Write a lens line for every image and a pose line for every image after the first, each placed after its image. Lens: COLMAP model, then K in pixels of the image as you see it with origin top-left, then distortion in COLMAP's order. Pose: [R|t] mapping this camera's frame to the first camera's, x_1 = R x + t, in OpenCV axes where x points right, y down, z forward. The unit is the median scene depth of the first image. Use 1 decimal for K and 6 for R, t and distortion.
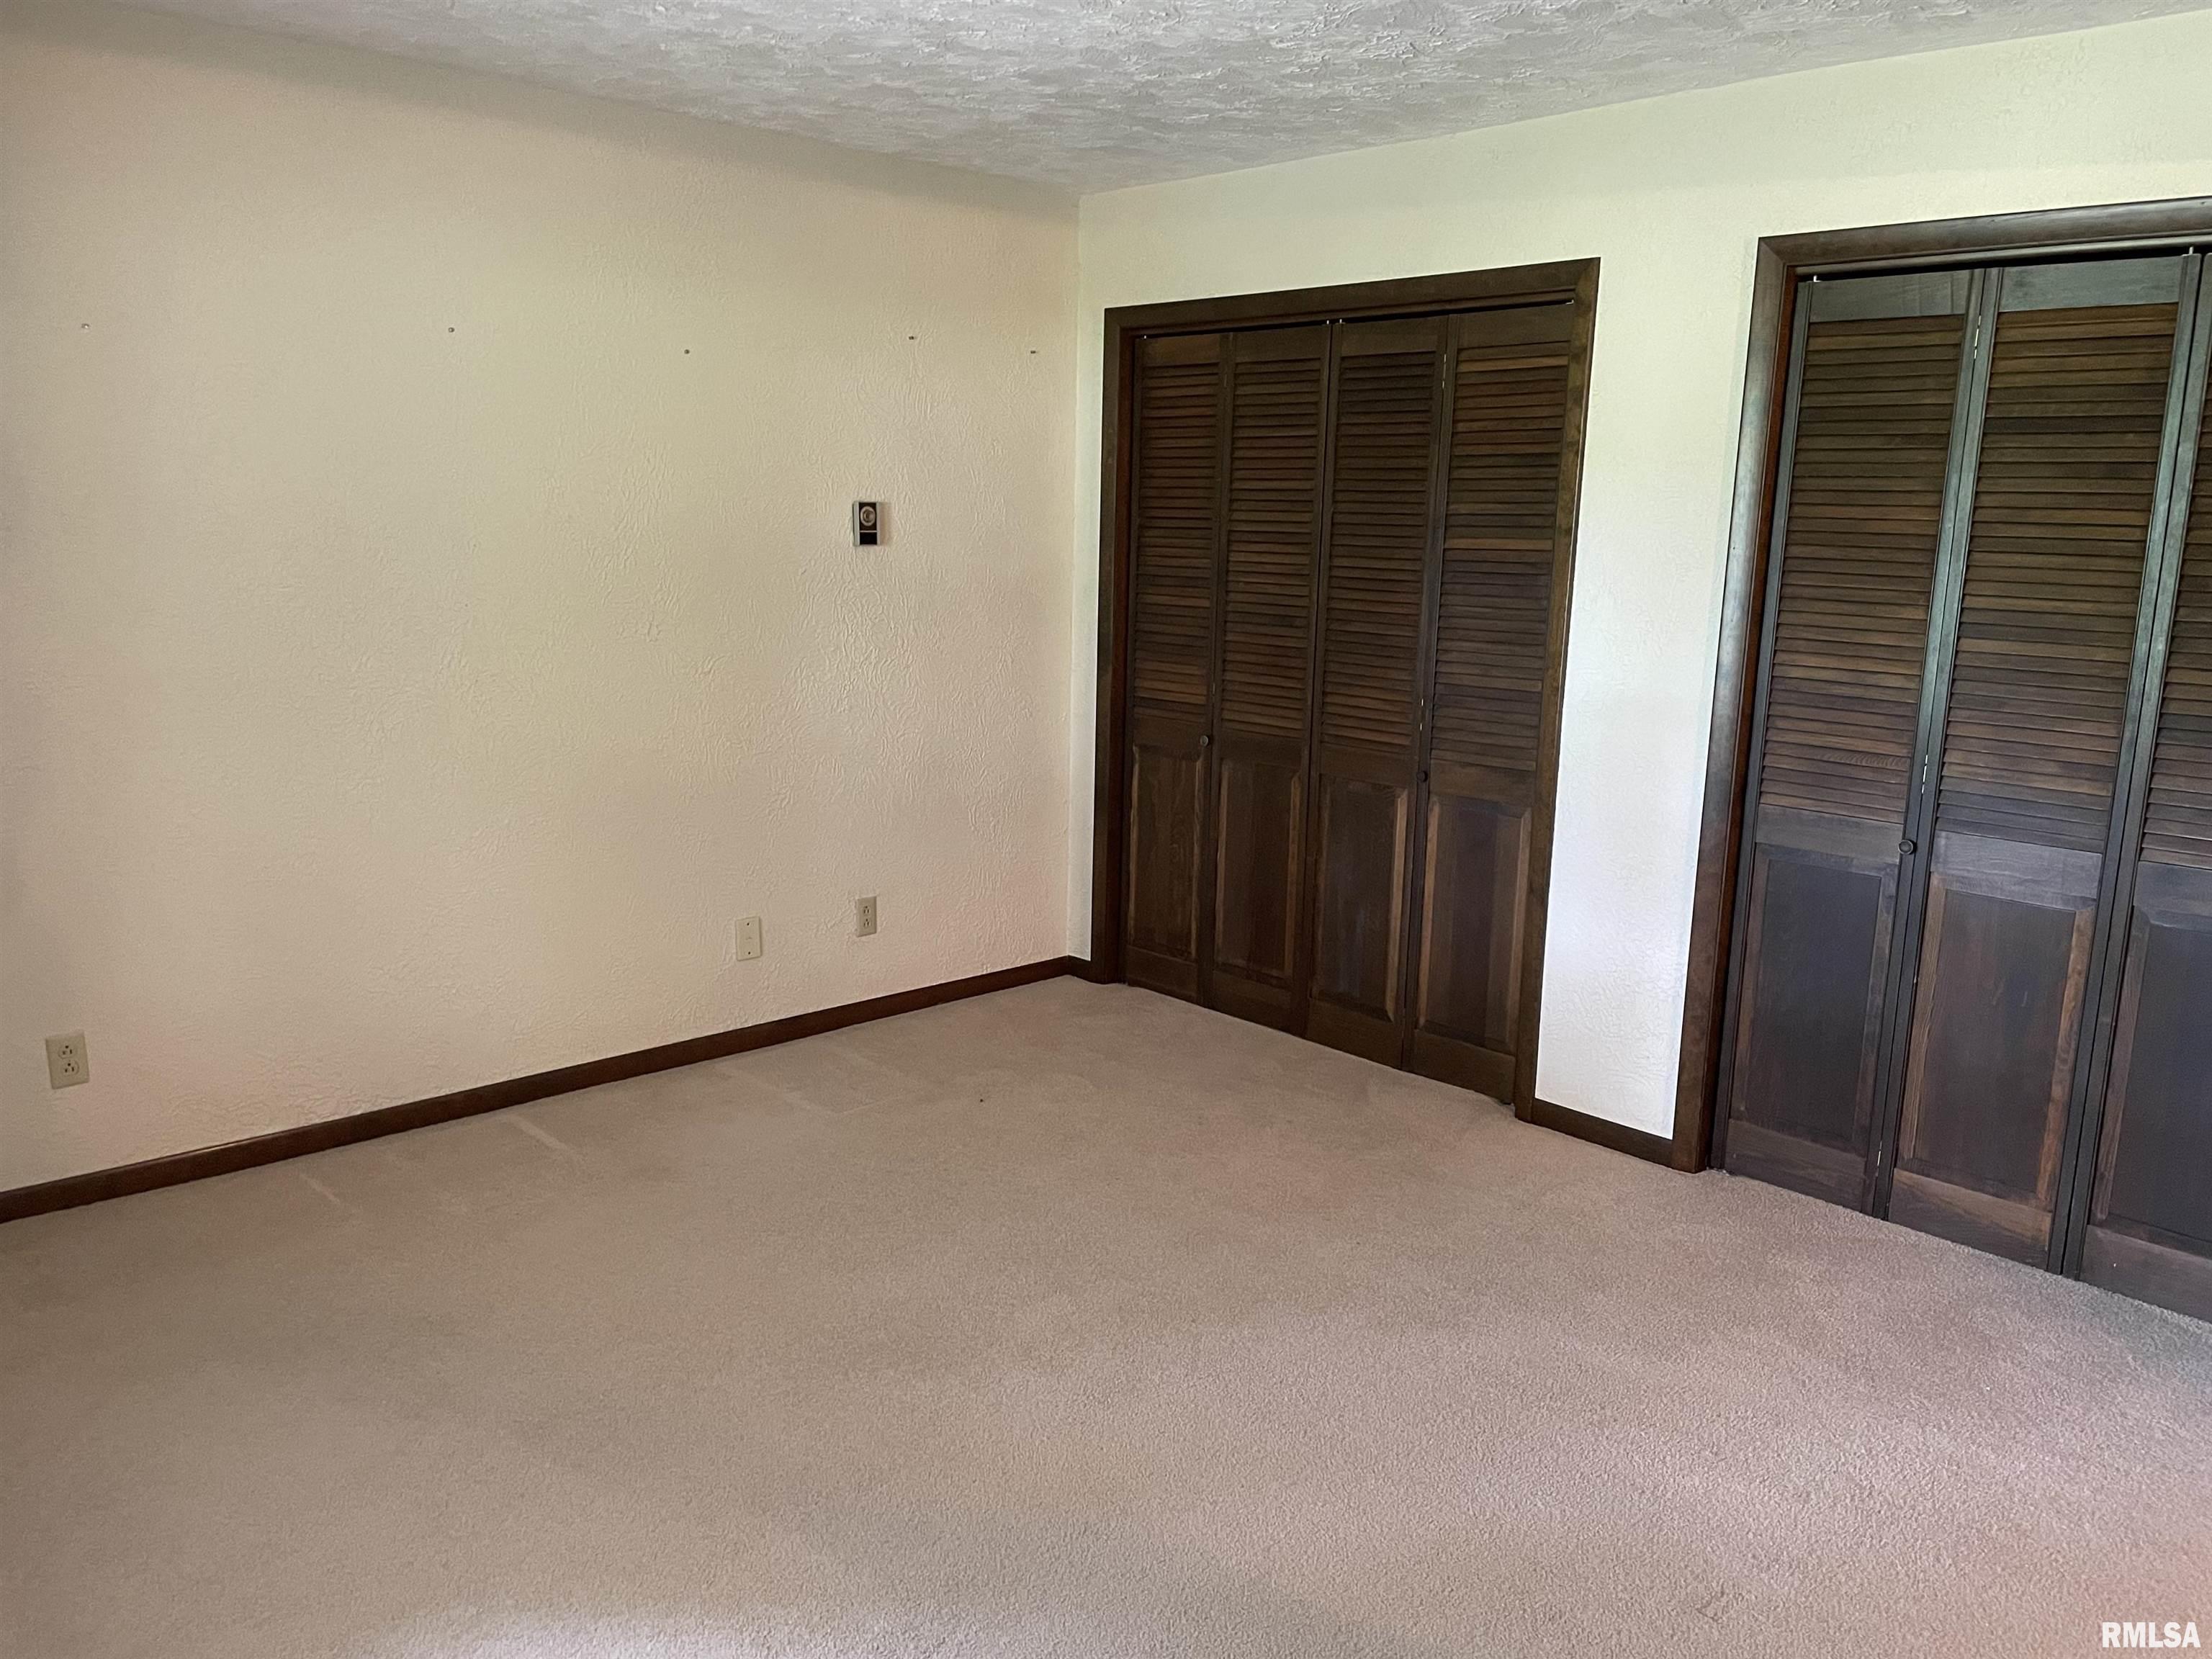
lens RADIAL K [[1656.1, 0, 1106.0], [0, 1656.1, 829.5], [0, 0, 1]] dist [0.004615, -0.010041]
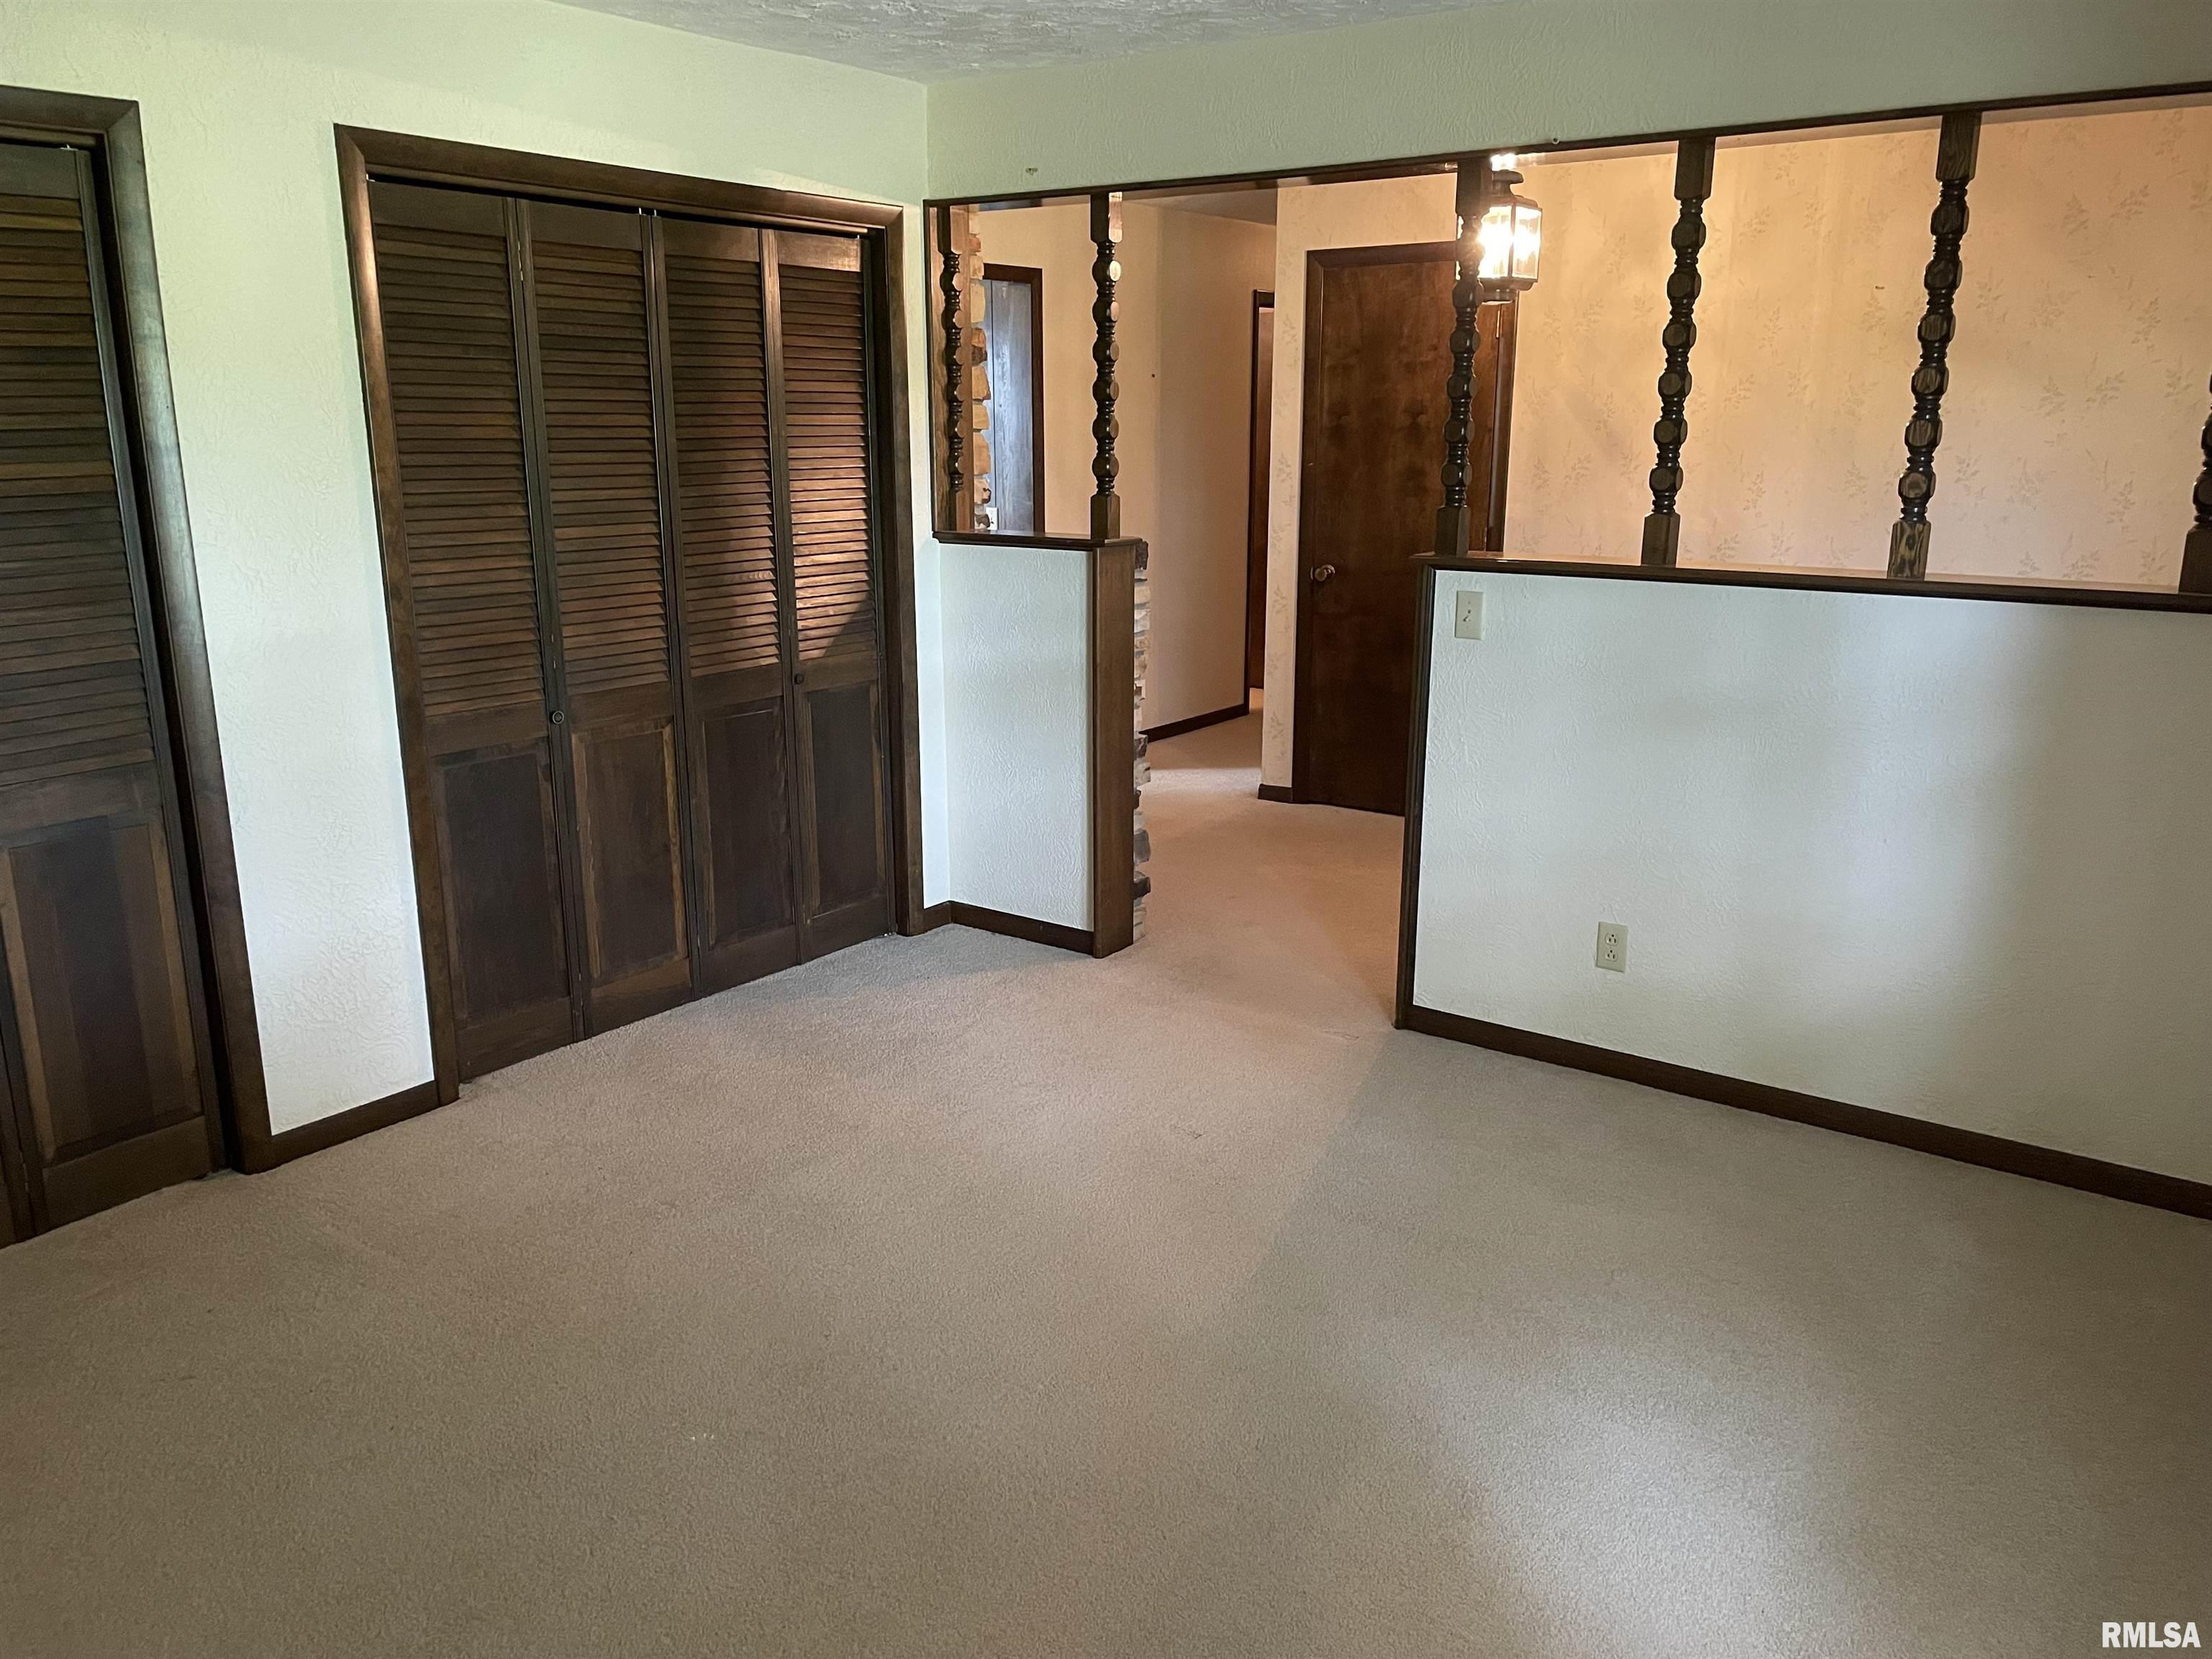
lens RADIAL K [[1656.1, 0, 1106.0], [0, 1656.1, 829.5], [0, 0, 1]] dist [0.004615, -0.010041]
pose [[-0.178848, -0.254420, 0.950412, -0.671345], [0.186867, 0.939620, 0.286695, -0.168891], [-0.965968, 0.228876, -0.120507, 0.778606]]
